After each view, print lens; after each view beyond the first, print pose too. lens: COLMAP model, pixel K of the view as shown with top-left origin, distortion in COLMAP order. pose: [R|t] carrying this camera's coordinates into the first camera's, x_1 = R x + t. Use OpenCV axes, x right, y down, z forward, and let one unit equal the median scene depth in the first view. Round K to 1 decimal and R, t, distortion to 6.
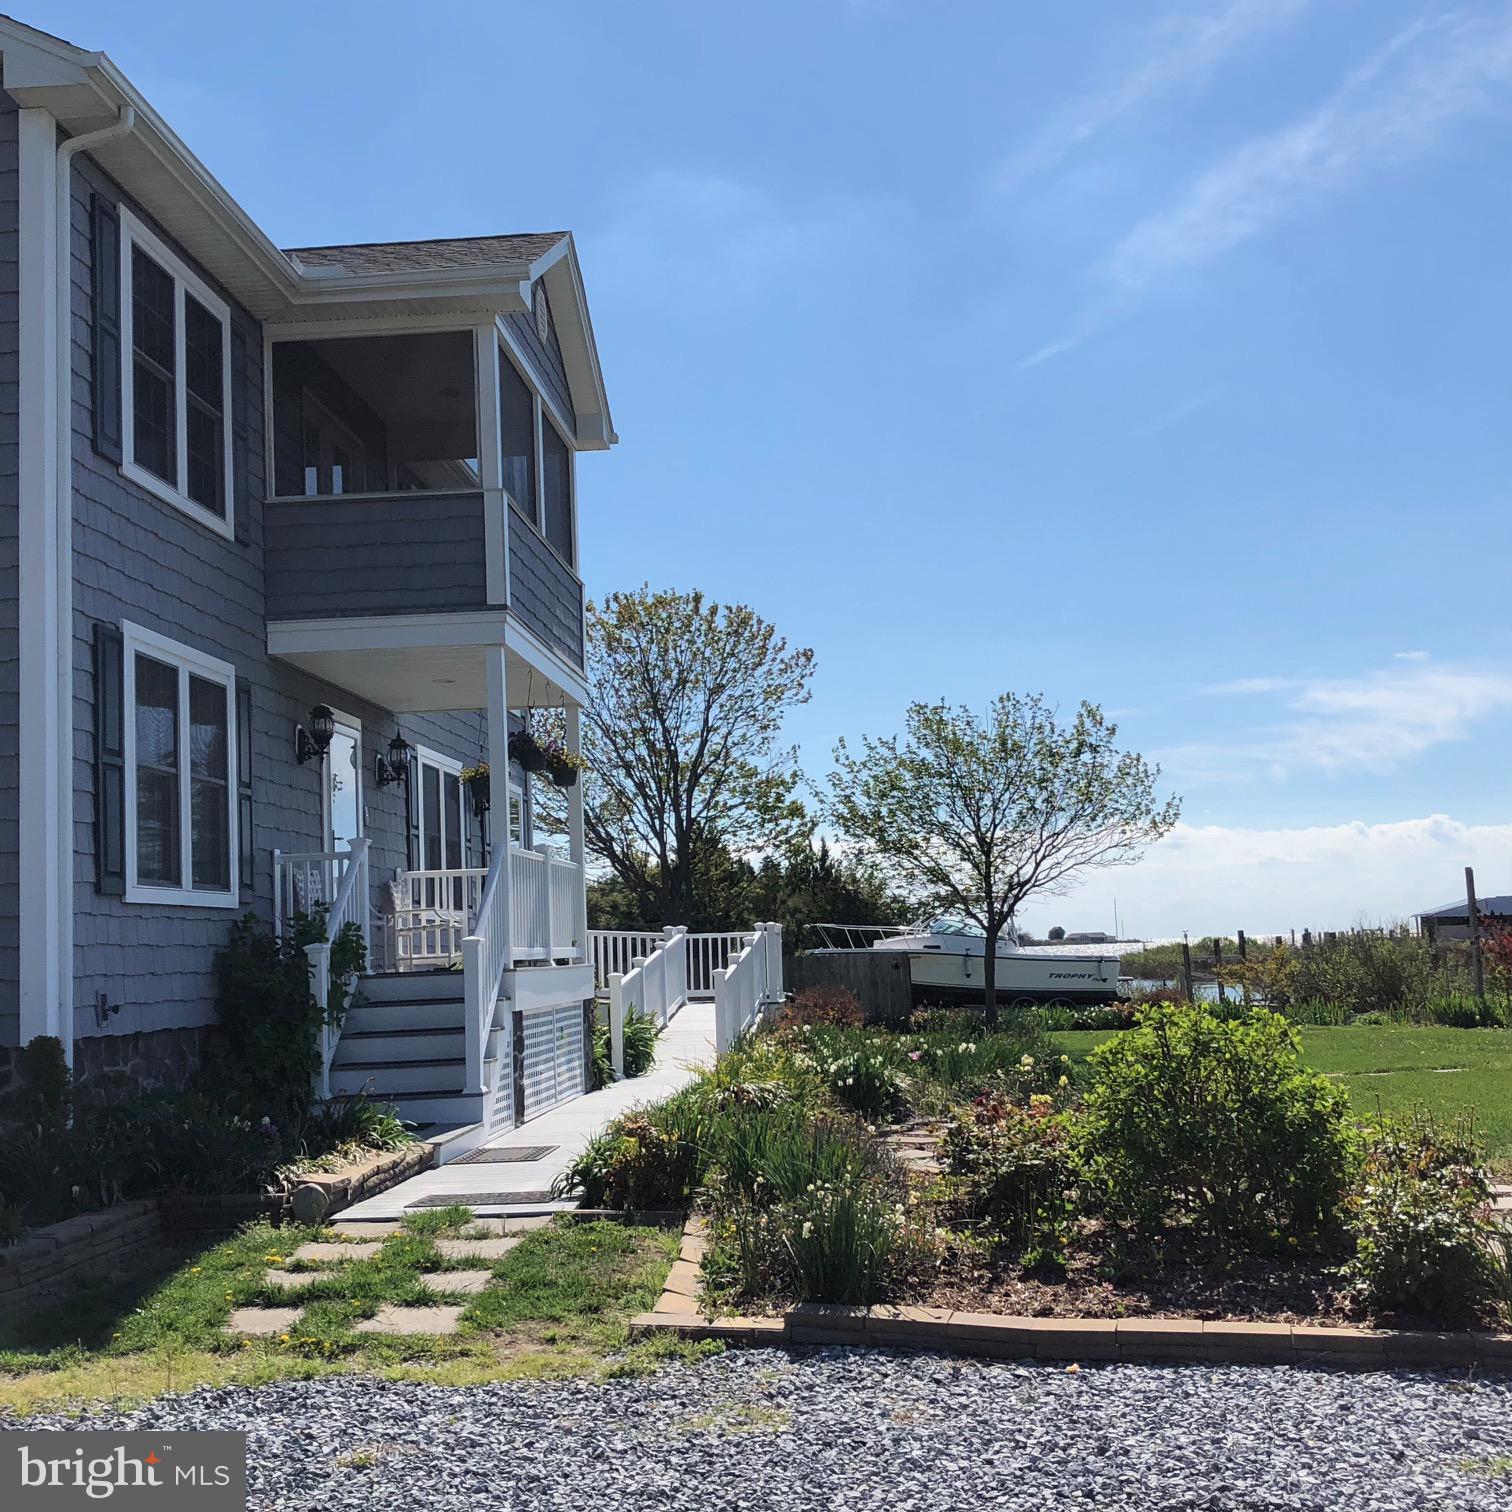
lens RADIAL K [[1911.5, 0, 756.0], [0, 1911.5, 756.0], [0, 0, 1]] dist [0.142356, -0.385873]
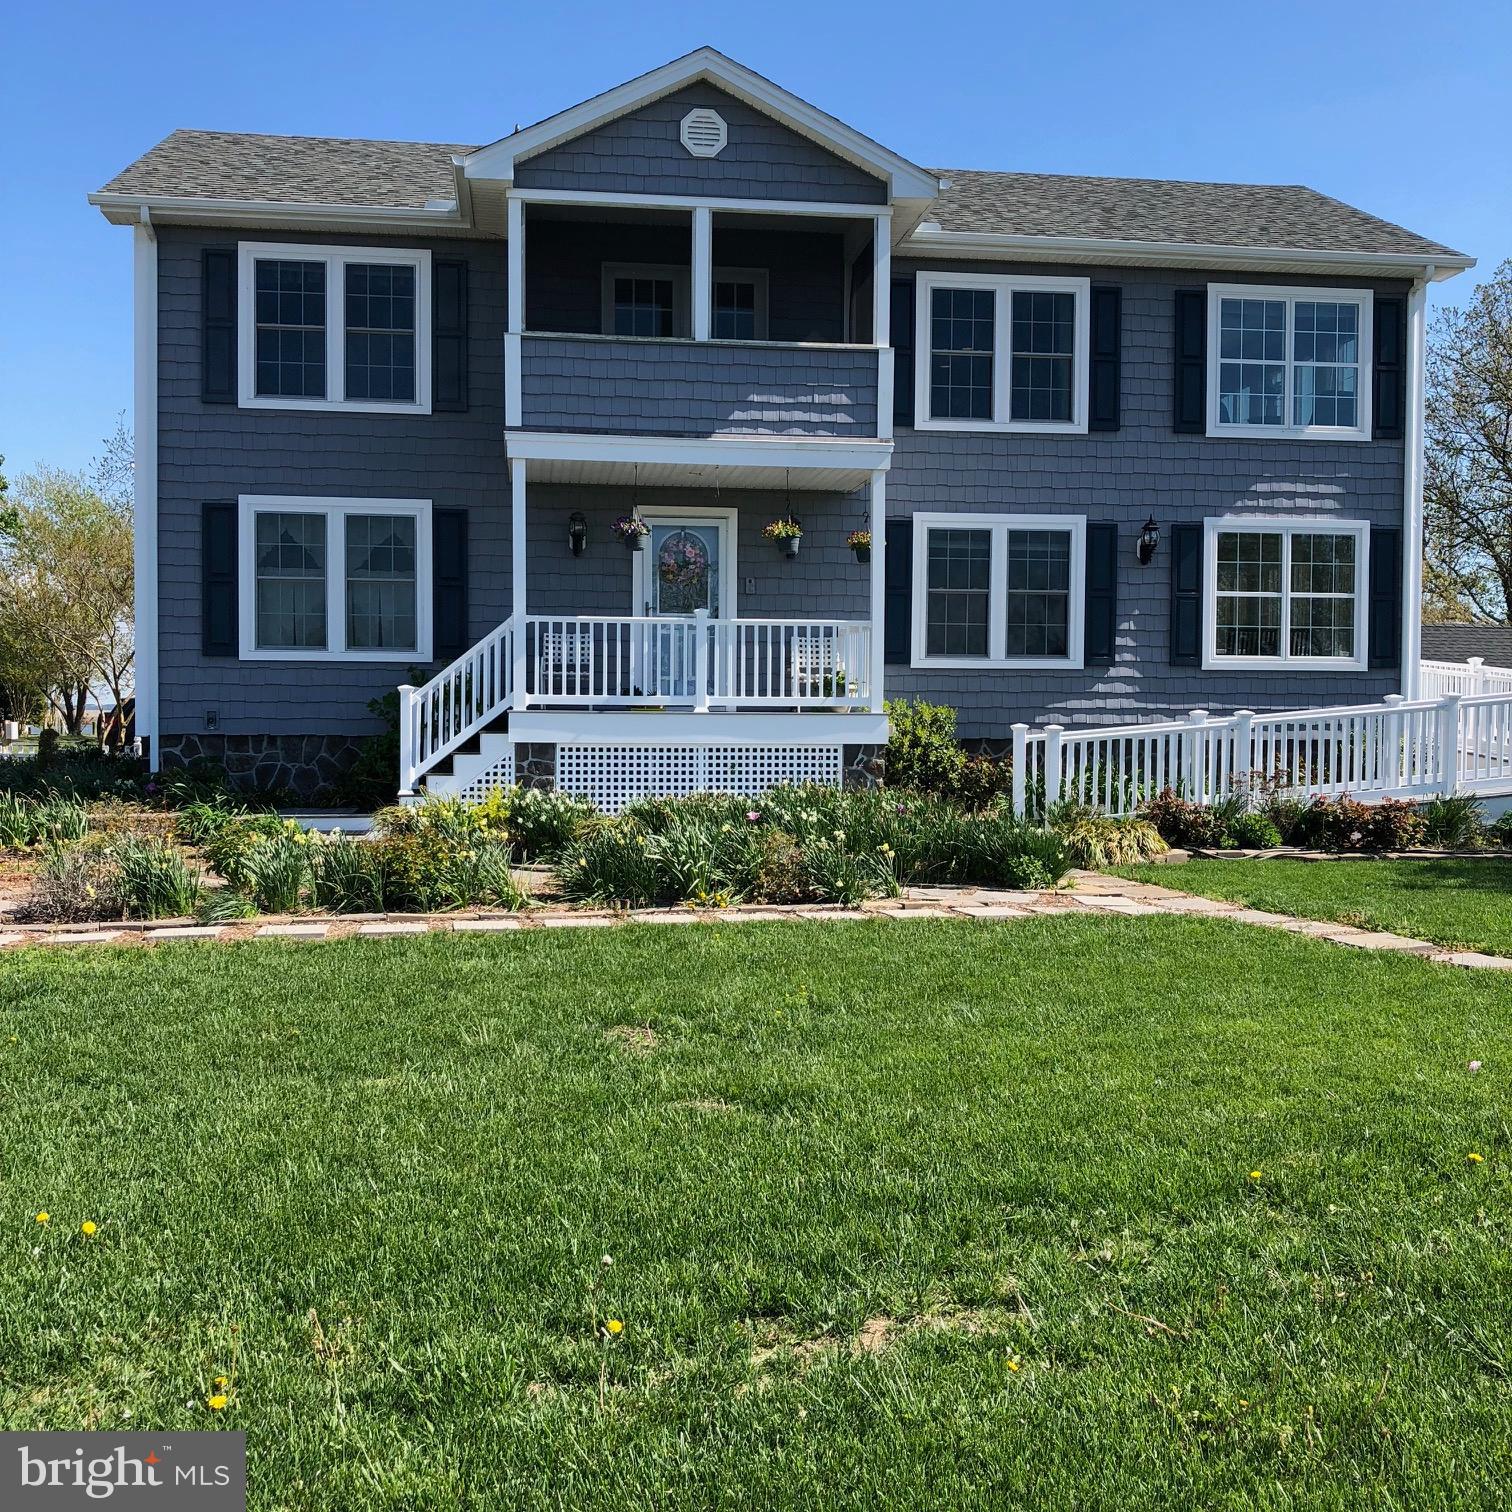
lens RADIAL K [[1678.3, 0, 737.0], [0, 1678.3, 751.1], [0, 0, 1]] dist [0.122719, -0.311590]
pose [[0.203517, 0.065600, -0.976871, 1.086488], [0.086007, 0.992698, 0.084581, 0.057409], [0.975286, -0.101231, 0.196389, 0.967041]]
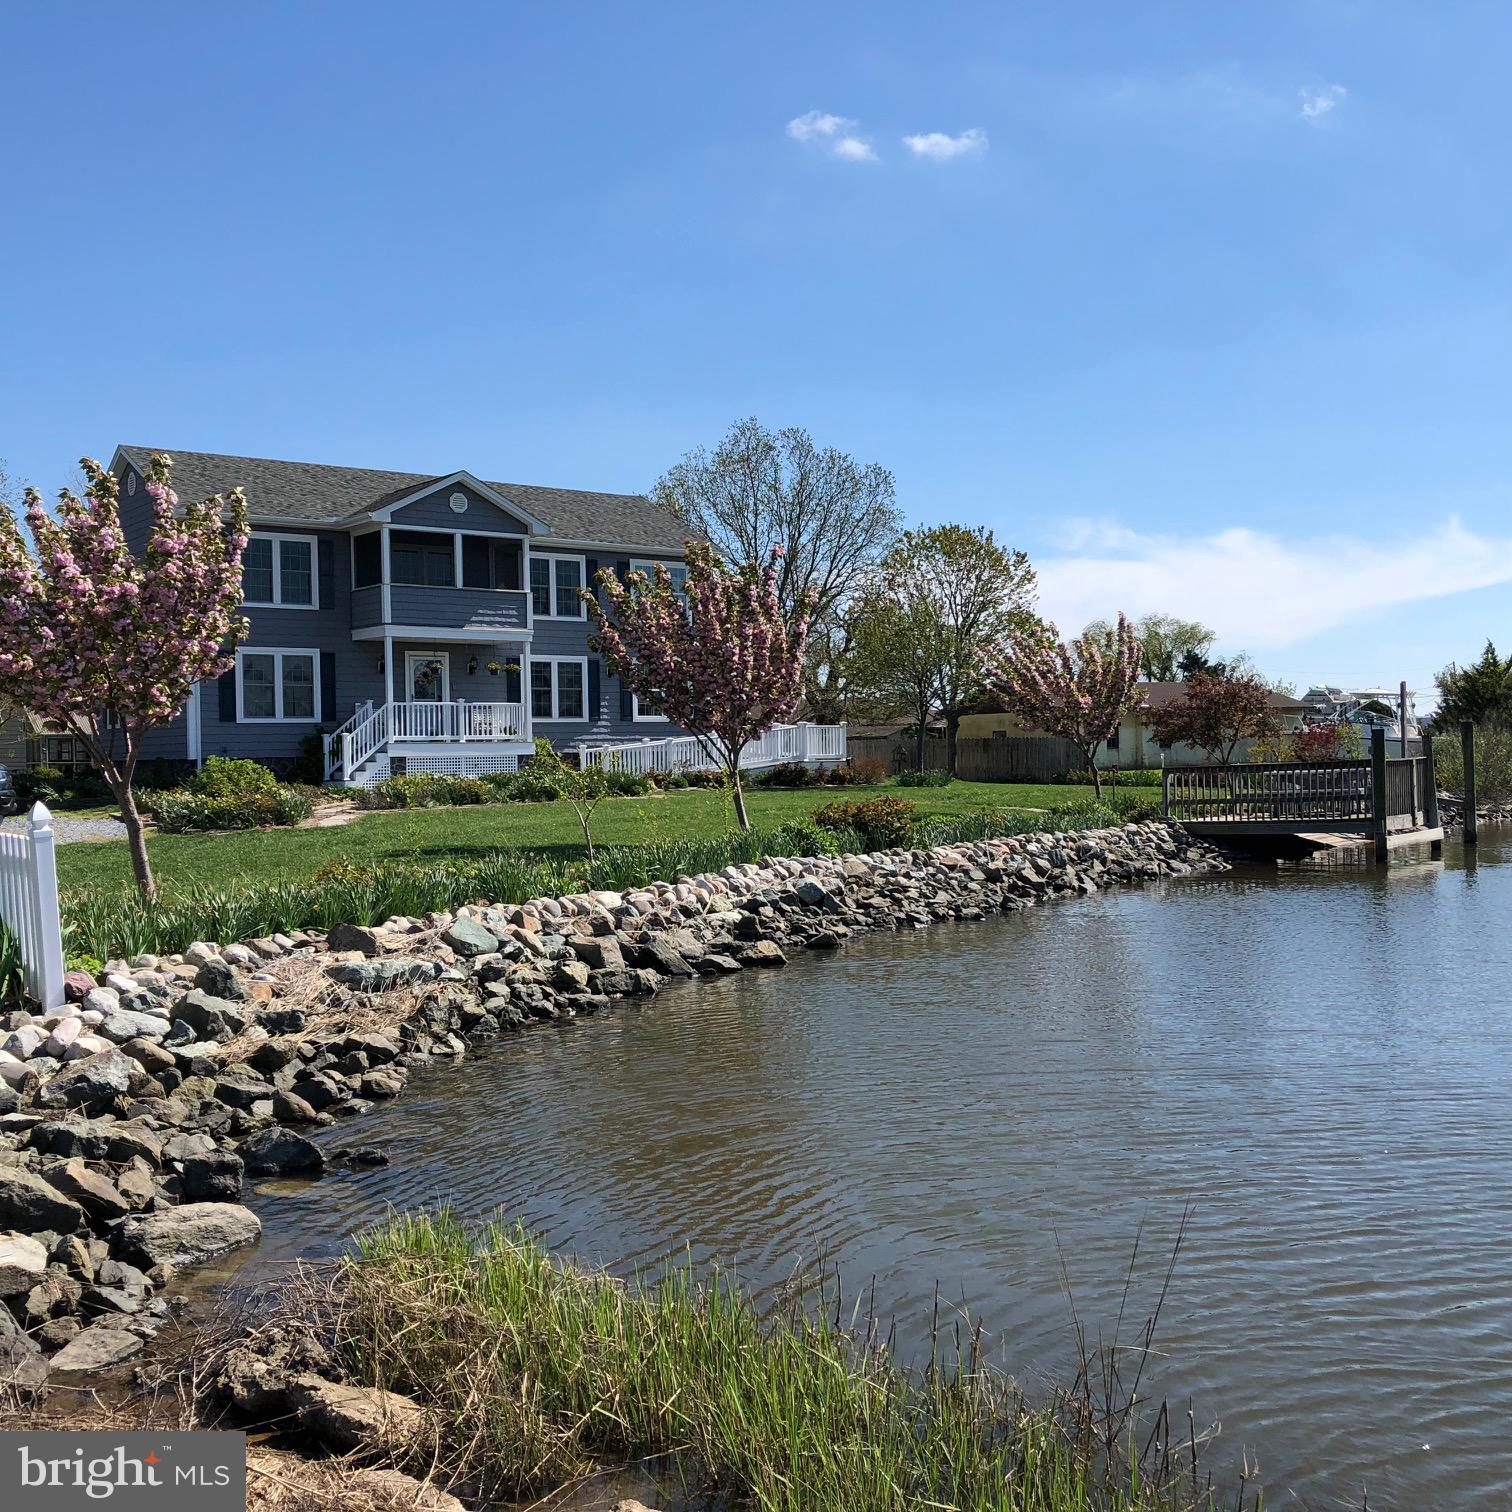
lens RADIAL K [[1668.8, 0, 756.0], [0, 1668.8, 756.0], [0, 0, 1]] dist [0.245552, -0.866251]
pose [[0.660324, 0.030894, -0.750345, 2.410860], [0.068108, 0.992572, 0.100804, -0.105886], [0.747886, -0.117668, 0.653316, -0.347419]]
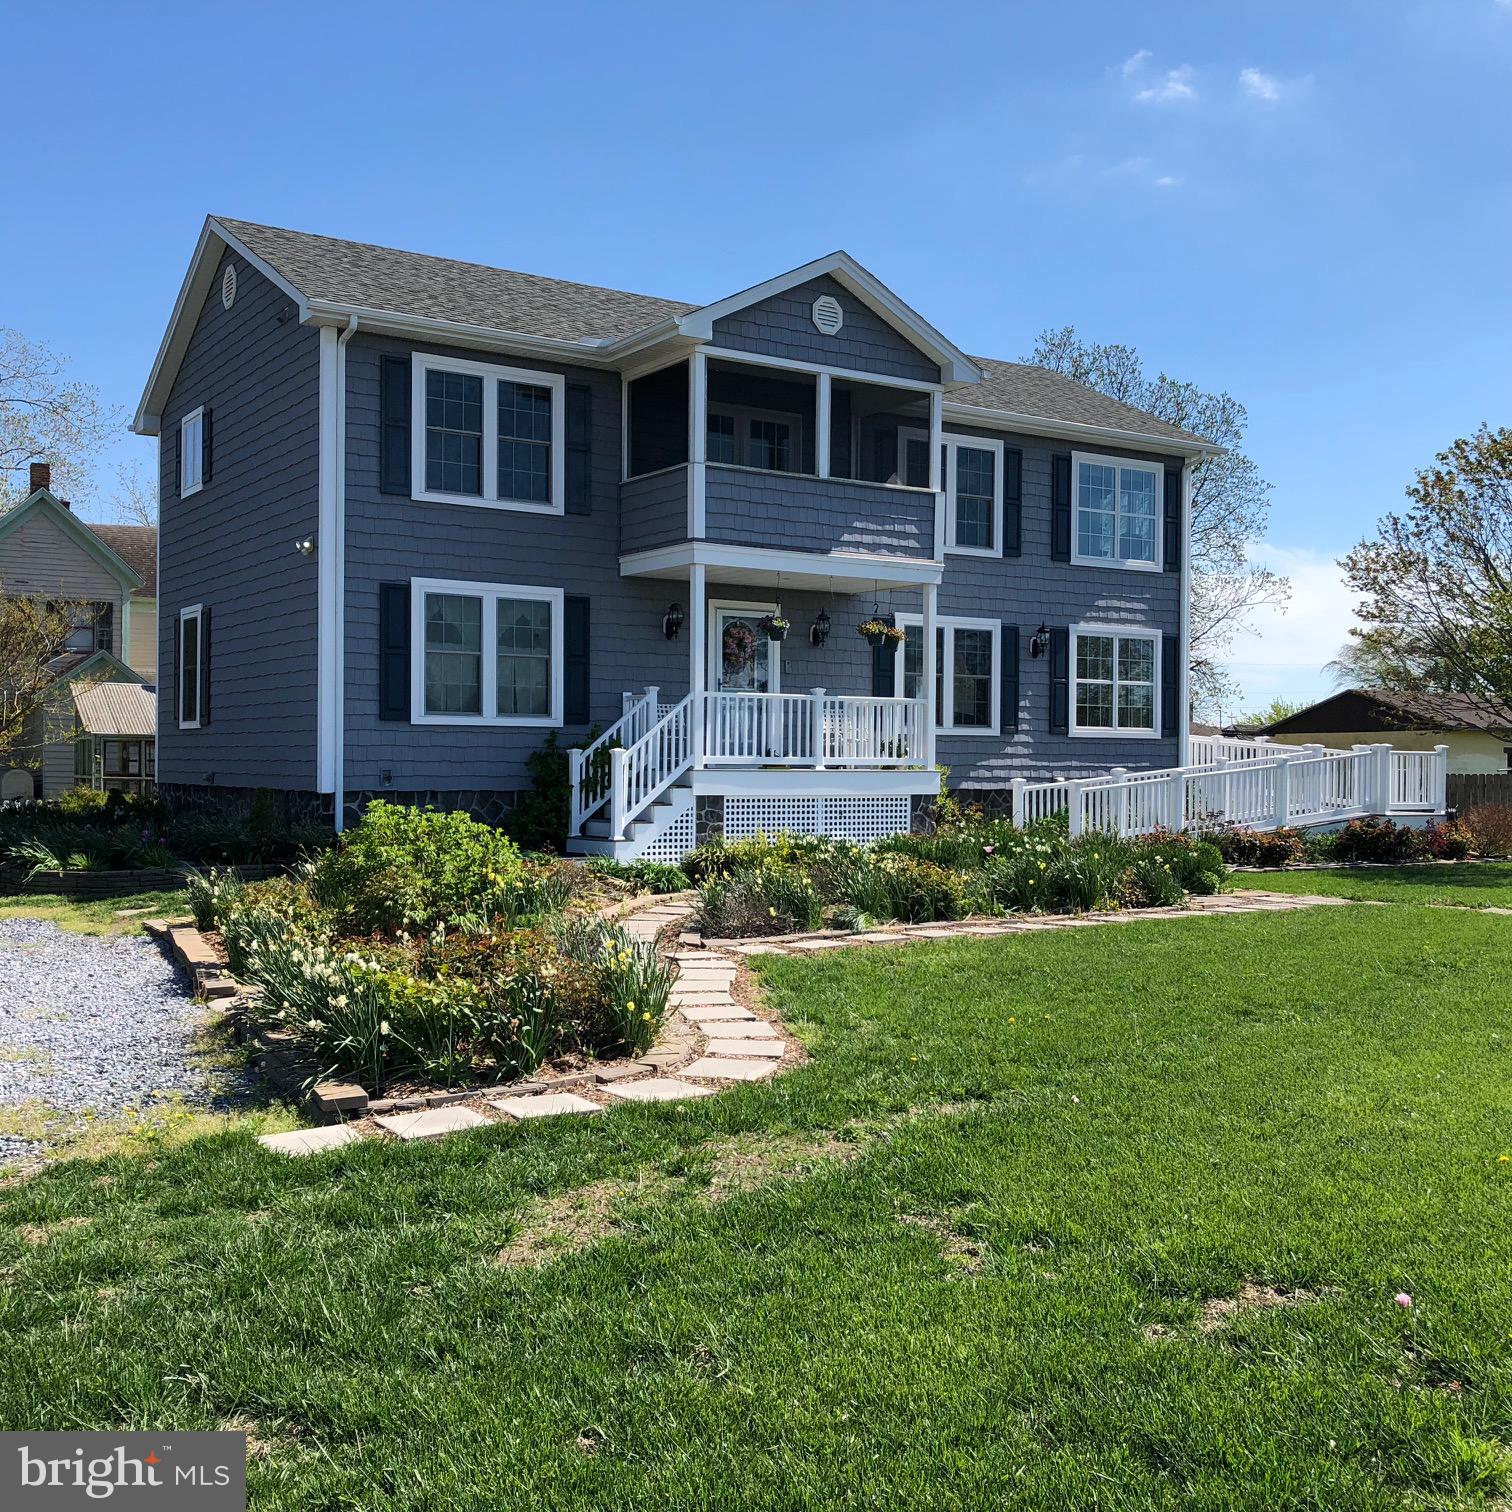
lens RADIAL K [[1668.8, 0, 756.0], [0, 1668.8, 756.0], [0, 0, 1]] dist [0.245552, -0.866251]
pose [[0.609378, 0.042792, -0.791724, 1.061649], [0.049271, 0.994569, 0.091679, -0.026564], [0.791348, -0.094876, 0.603960, 0.207232]]
